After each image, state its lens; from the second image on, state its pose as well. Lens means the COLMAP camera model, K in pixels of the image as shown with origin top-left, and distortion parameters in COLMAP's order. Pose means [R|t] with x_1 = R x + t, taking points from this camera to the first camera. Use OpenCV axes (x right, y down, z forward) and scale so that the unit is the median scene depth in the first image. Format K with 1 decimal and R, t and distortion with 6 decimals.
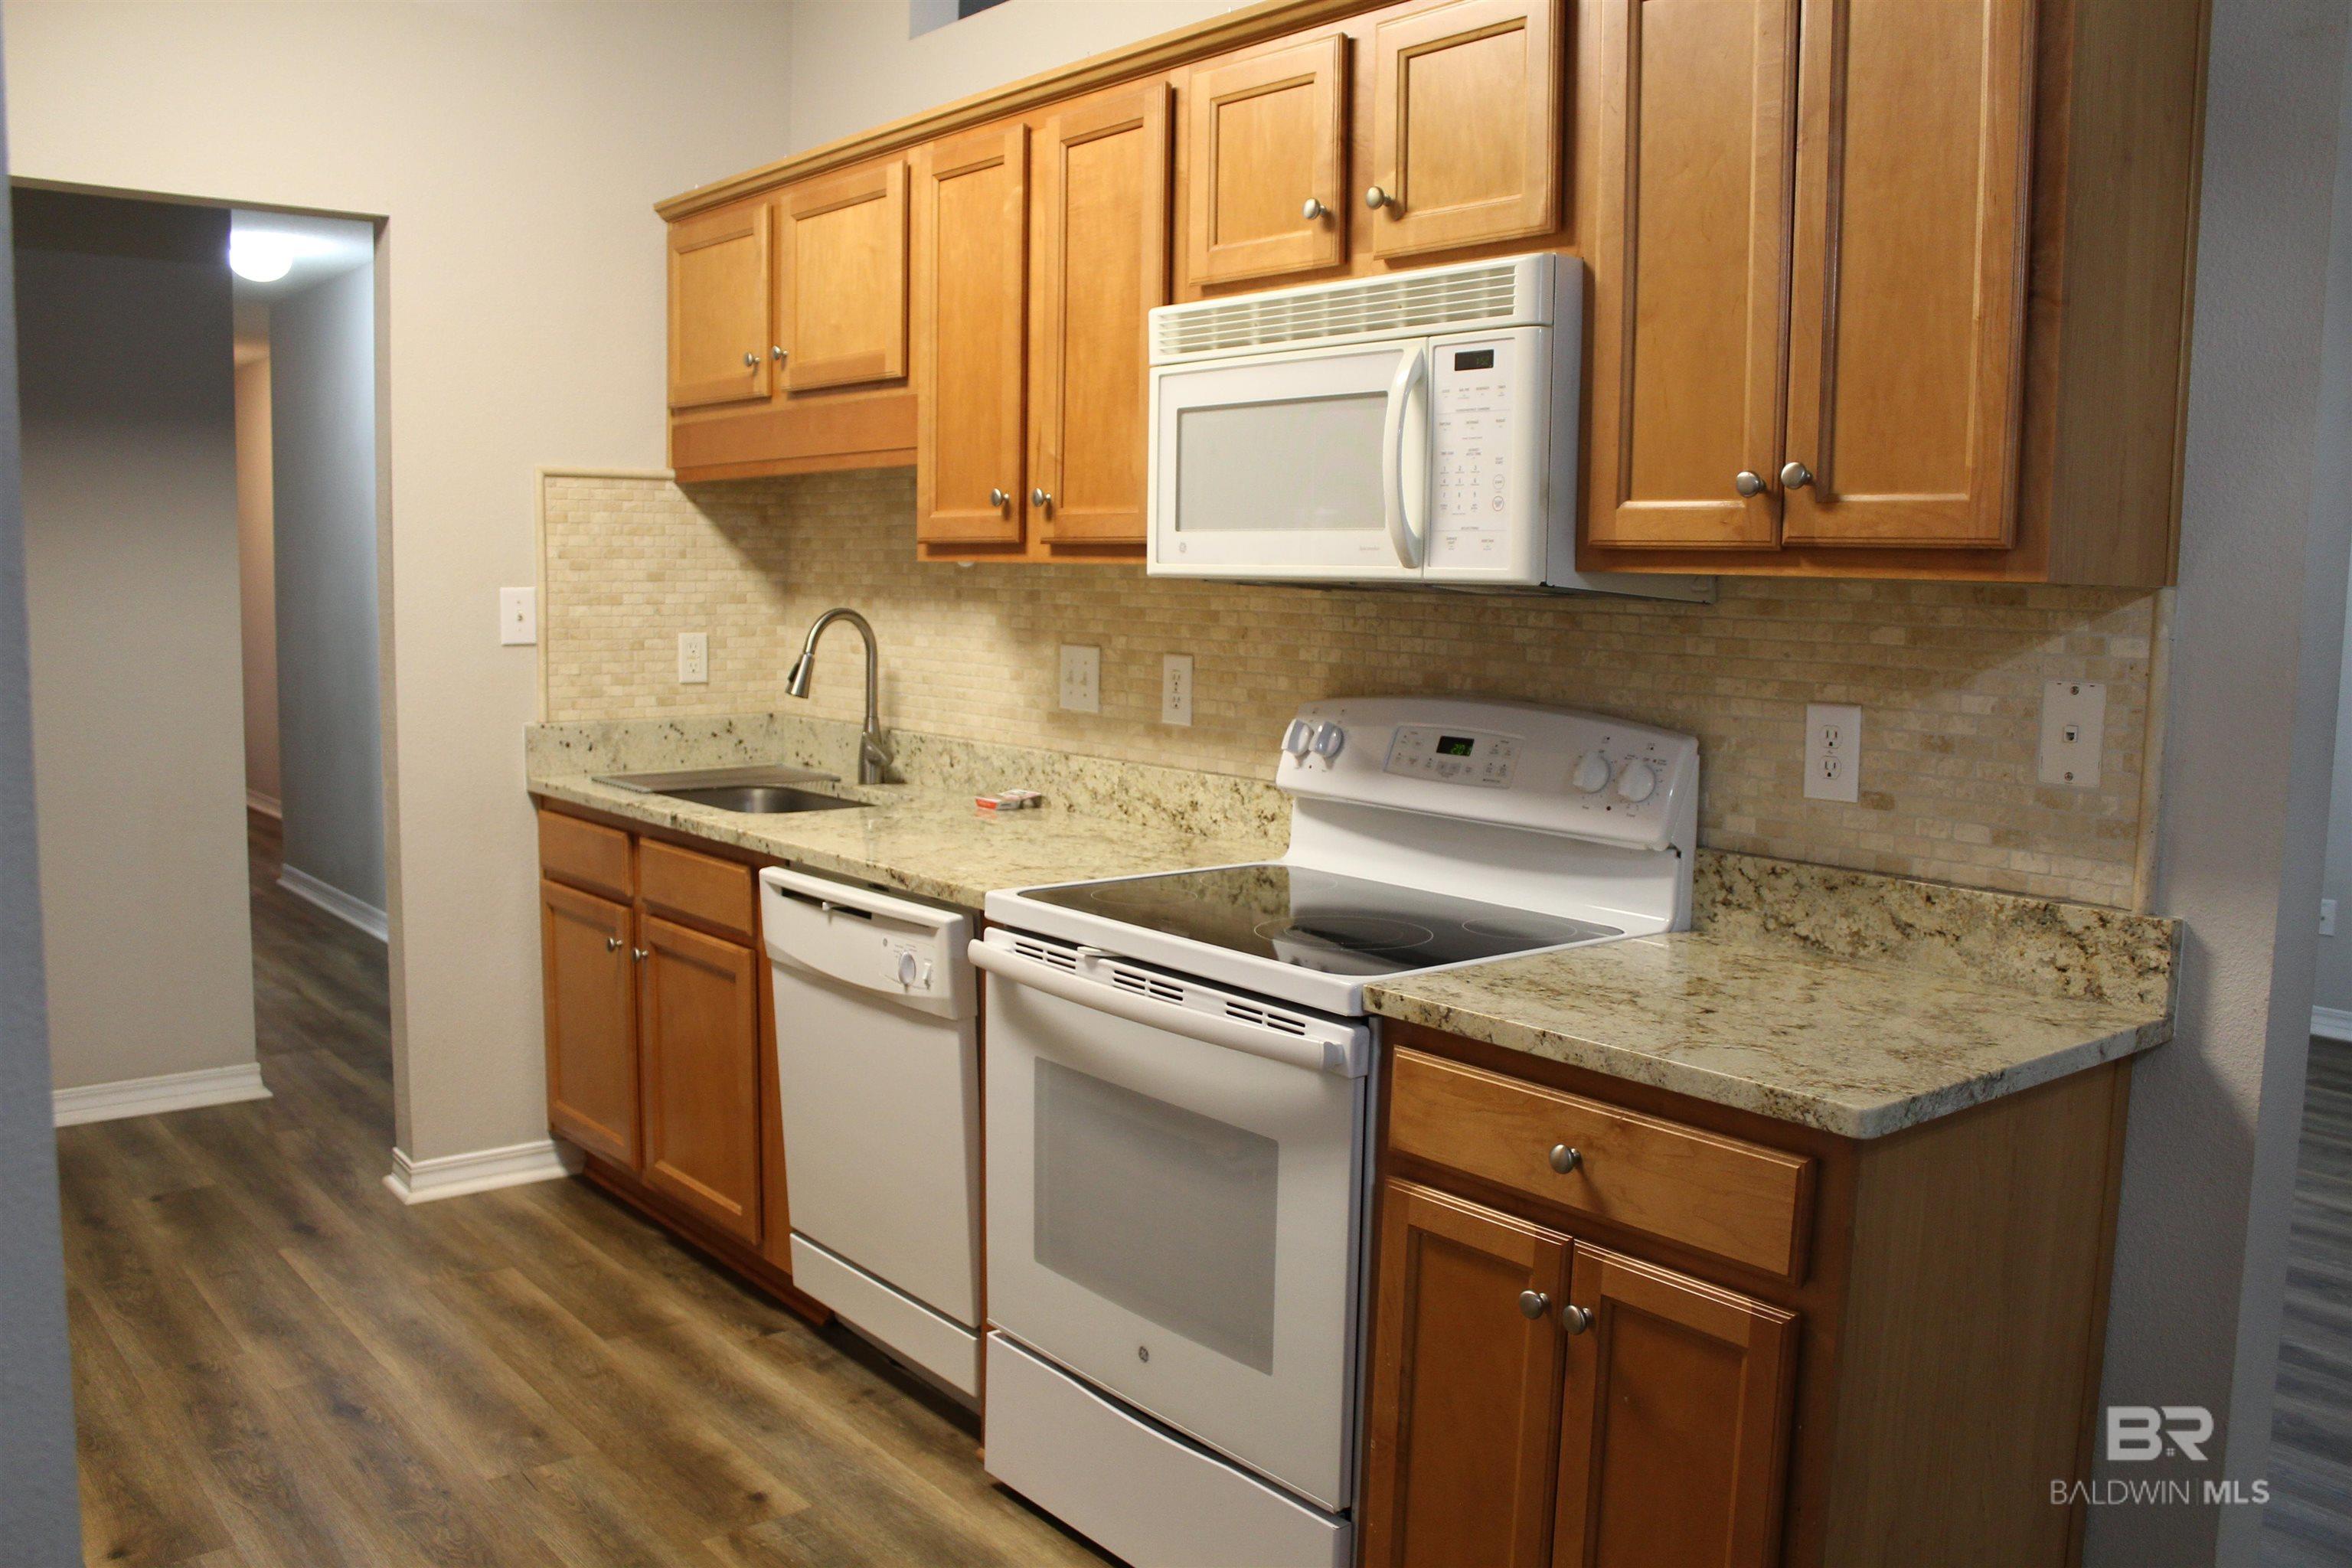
lens RADIAL K [[1983.3, 0, 1164.6], [0, 1983.3, 796.8], [0, 0, 1]] dist [-0.128065, 0.088485]
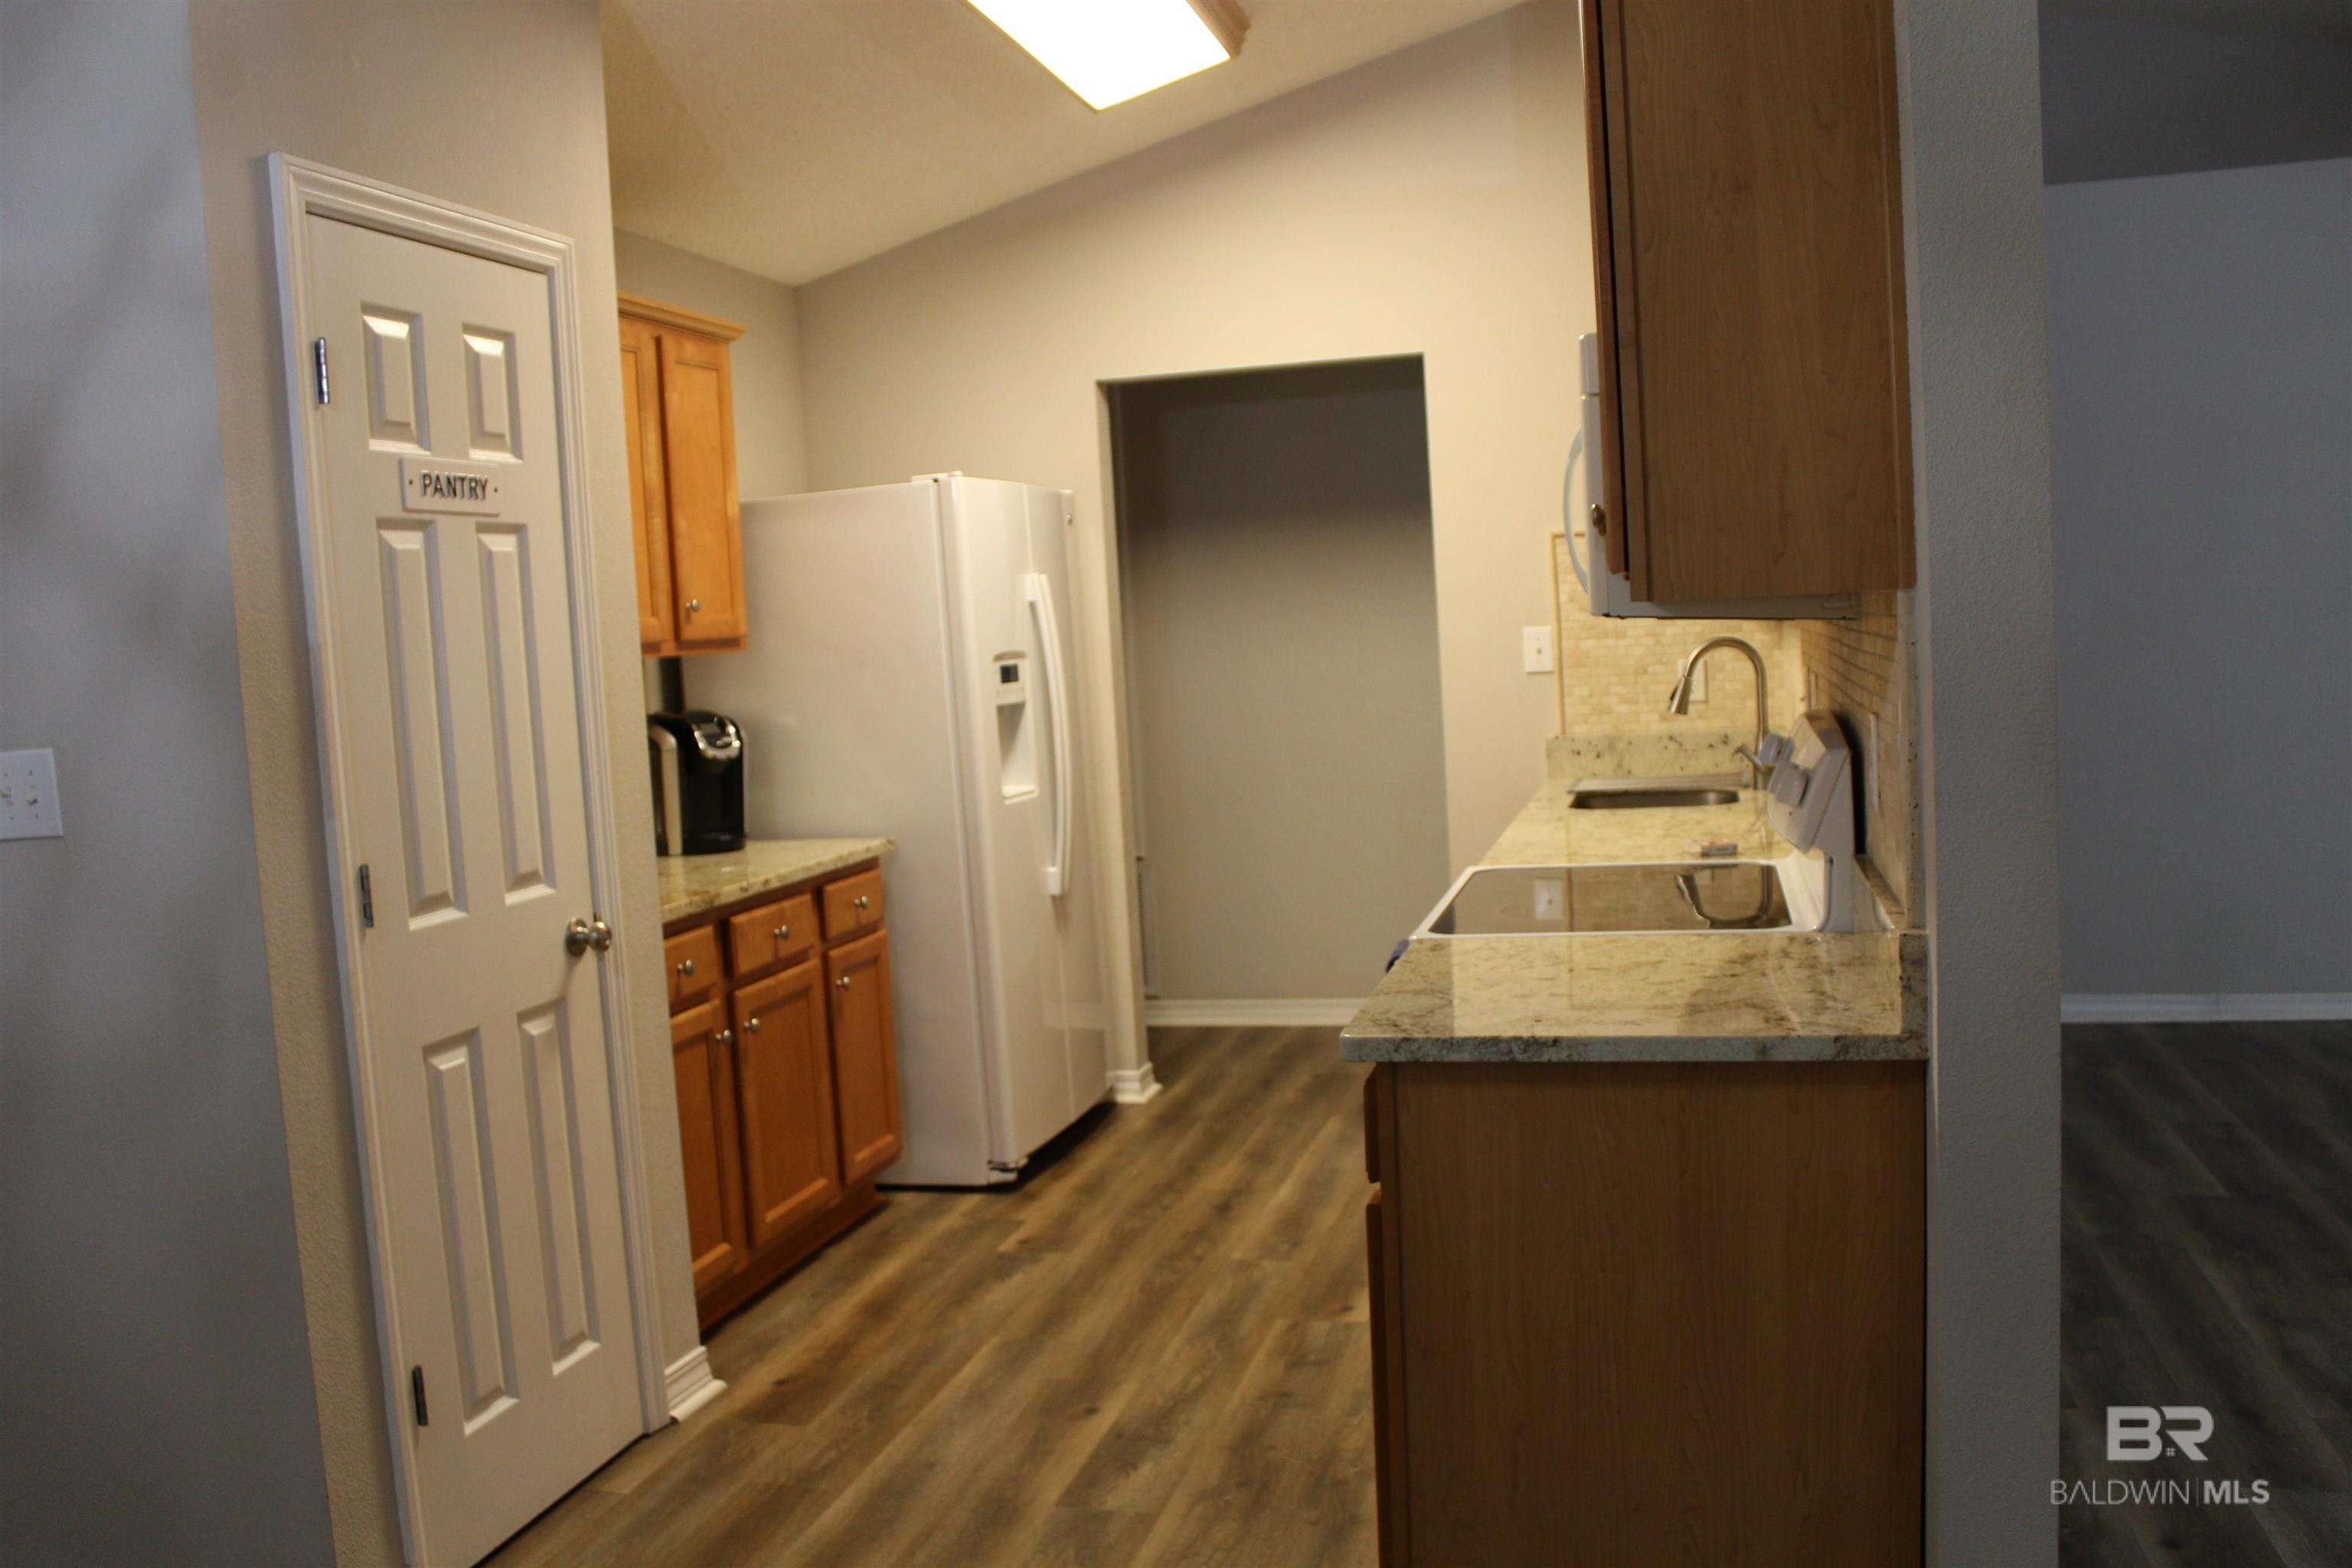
lens RADIAL K [[1983.3, 0, 1174.3], [0, 1983.3, 773.9], [0, 0, 1]] dist [-0.128065, 0.088485]
pose [[0.597307, 0.018232, -0.801806, 0.549297], [-0.033722, 0.999428, -0.002395, -0.001742], [0.801304, 0.028469, 0.597580, 0.055986]]
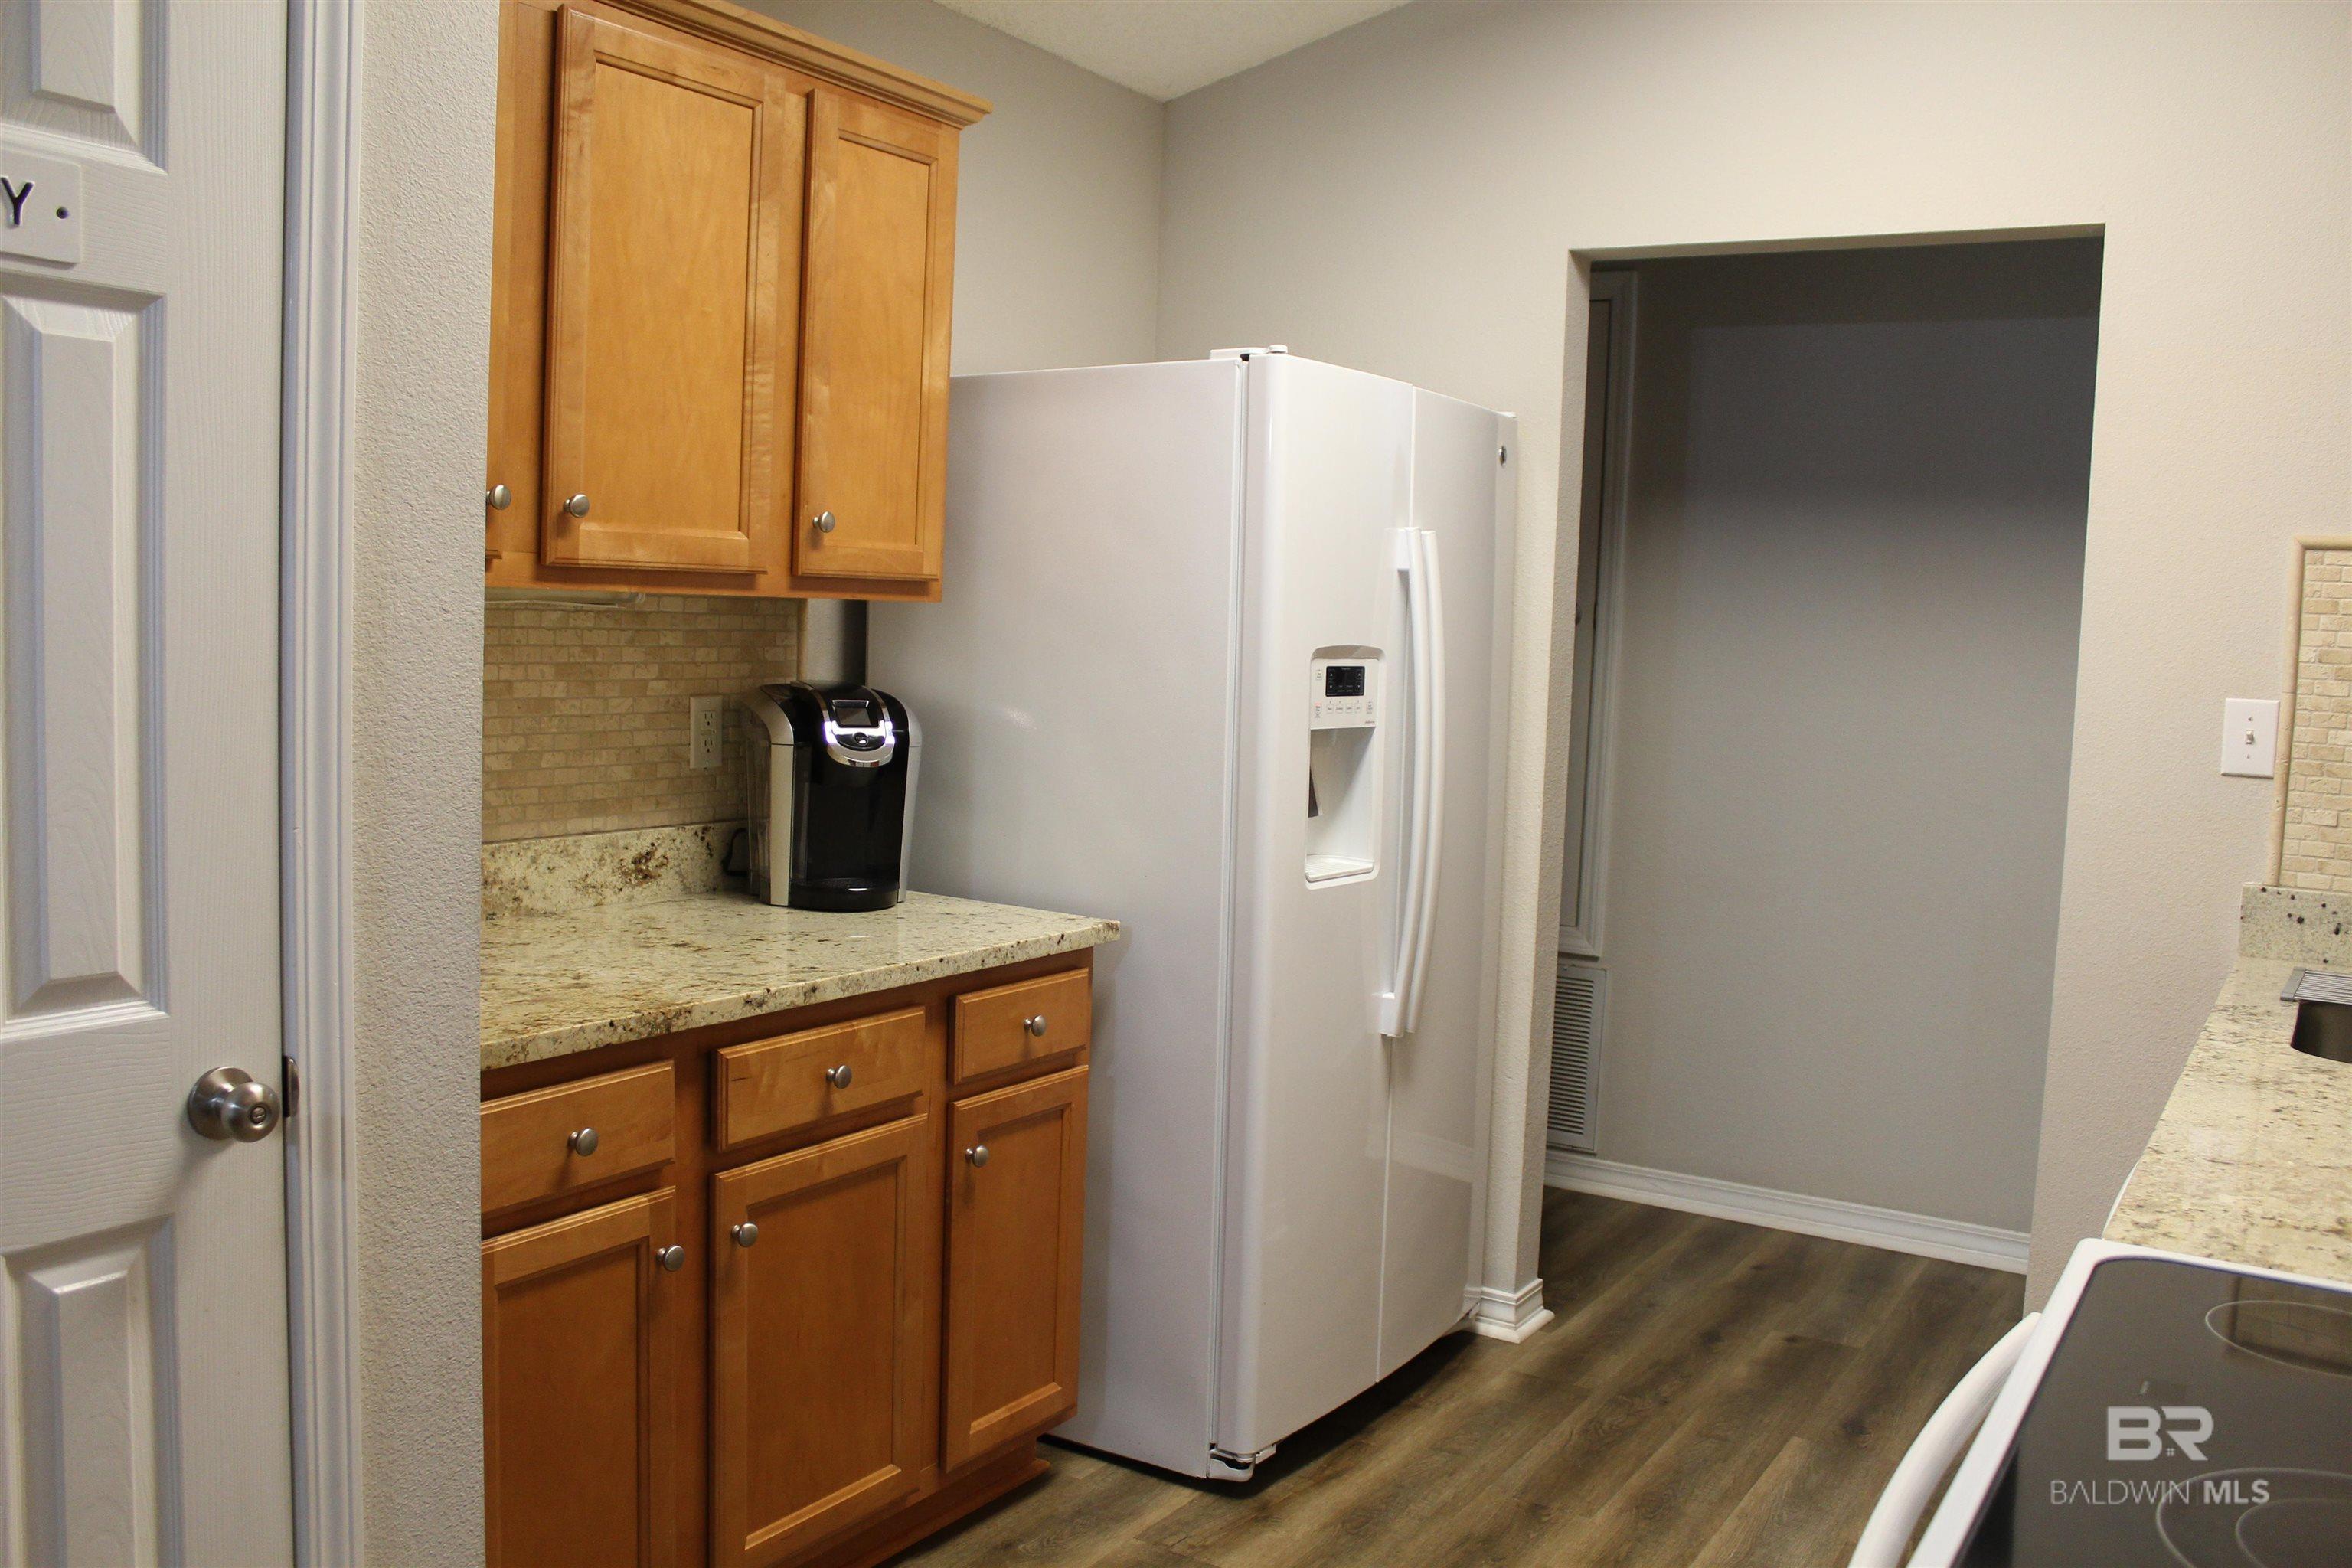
lens RADIAL K [[1983.3, 0, 1192.9], [0, 1983.3, 791.6], [0, 0, 1]] dist [-0.128065, 0.088485]
pose [[0.340440, 0.087732, -0.936164, 0.217459], [-0.149162, 0.988069, 0.038353, -0.040182], [0.928360, 0.126583, 0.349464, 0.375885]]
